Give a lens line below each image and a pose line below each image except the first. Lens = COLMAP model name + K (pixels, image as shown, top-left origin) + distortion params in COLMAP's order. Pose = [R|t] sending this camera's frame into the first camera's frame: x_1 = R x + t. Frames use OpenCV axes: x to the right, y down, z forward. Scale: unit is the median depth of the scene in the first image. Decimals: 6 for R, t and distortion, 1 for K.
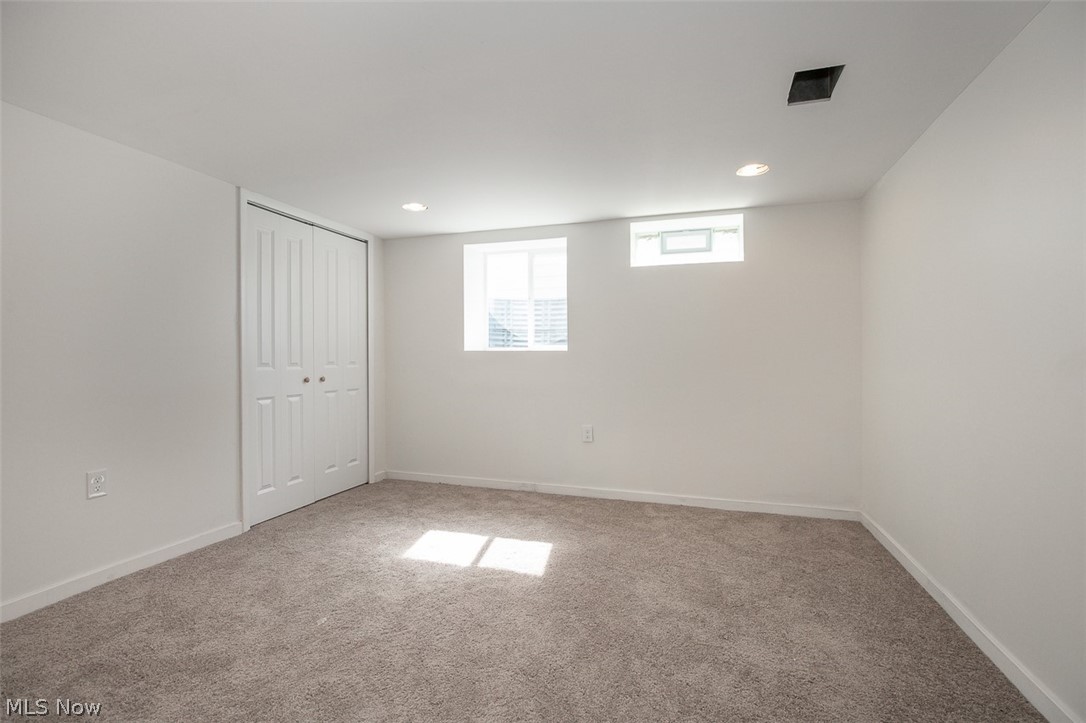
lens RADIAL K [[499.3, 0, 545.5], [0, 499.3, 357.9], [0, 0, 1]] dist [-0.015149, 0.003279]
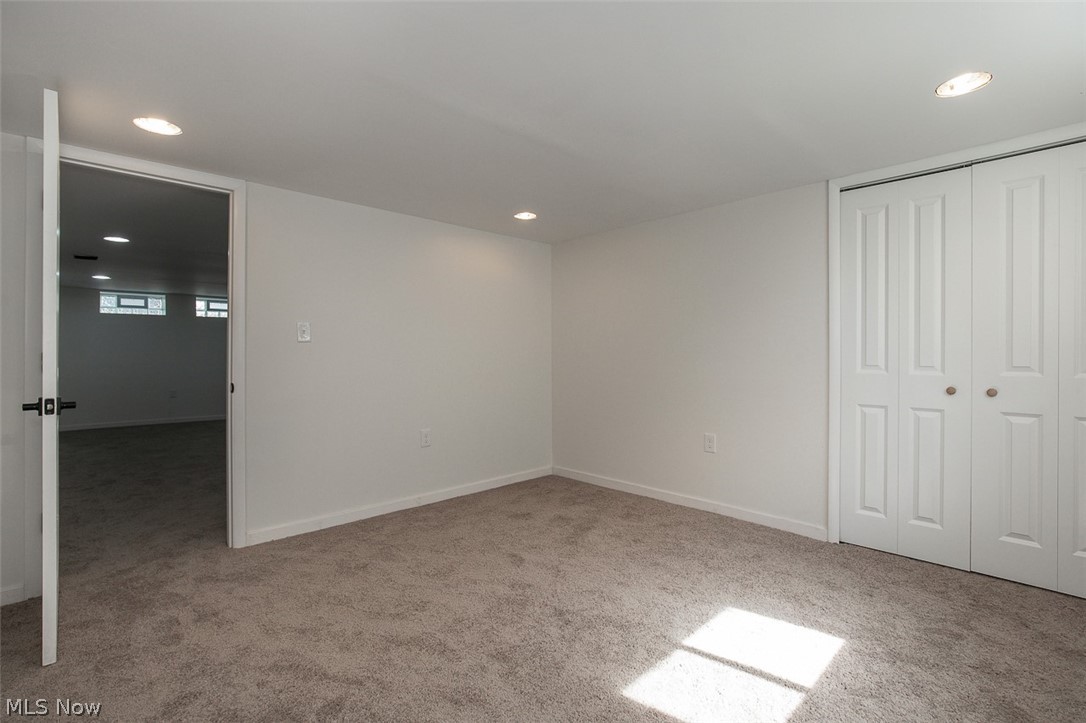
lens RADIAL K [[499.3, 0, 546.8], [0, 499.3, 358.7], [0, 0, 1]] dist [-0.015149, 0.003279]
pose [[-0.473406, 0.007396, -0.880813, 0.446878], [-0.001699, 0.999955, 0.009310, -0.007093], [0.880843, 0.005904, -0.473372, 0.896058]]
